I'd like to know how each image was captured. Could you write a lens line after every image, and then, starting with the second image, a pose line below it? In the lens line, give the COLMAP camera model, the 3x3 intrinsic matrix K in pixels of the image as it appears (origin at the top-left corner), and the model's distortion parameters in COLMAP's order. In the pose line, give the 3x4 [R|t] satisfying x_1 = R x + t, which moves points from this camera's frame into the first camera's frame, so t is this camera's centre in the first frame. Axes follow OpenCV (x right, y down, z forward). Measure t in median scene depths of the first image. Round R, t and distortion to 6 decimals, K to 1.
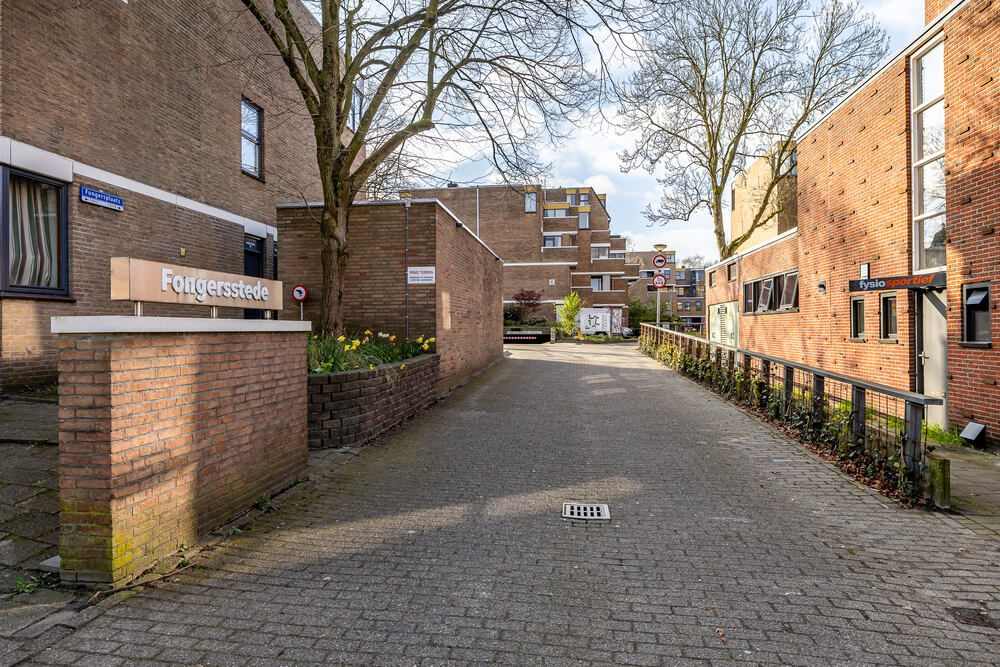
lens RADIAL K [[628.2, 0, 498.5], [0, 628.2, 331.5], [0, 0, 1]] dist [-0.000077, 0.000007]
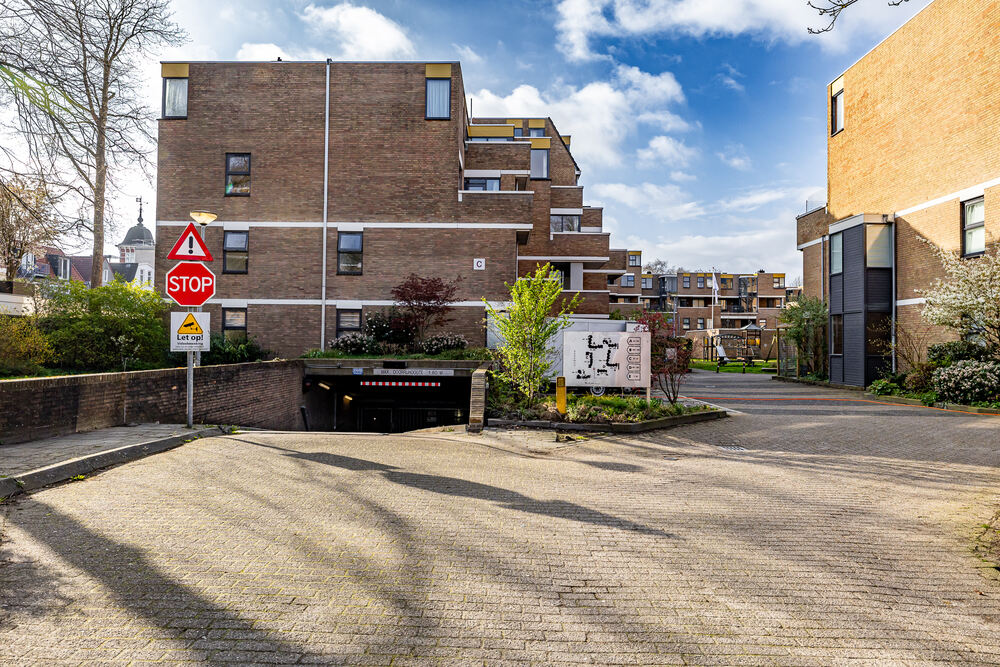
lens RADIAL K [[691.6, 0, 499.6], [0, 691.6, 335.2], [0, 0, 1]] dist [0.000438, 0.000008]
pose [[0.993487, 0.019899, 0.112194, 0.042361], [-0.017746, 0.999639, -0.020159, -0.014037], [-0.112554, 0.018036, 0.993482, 0.475589]]
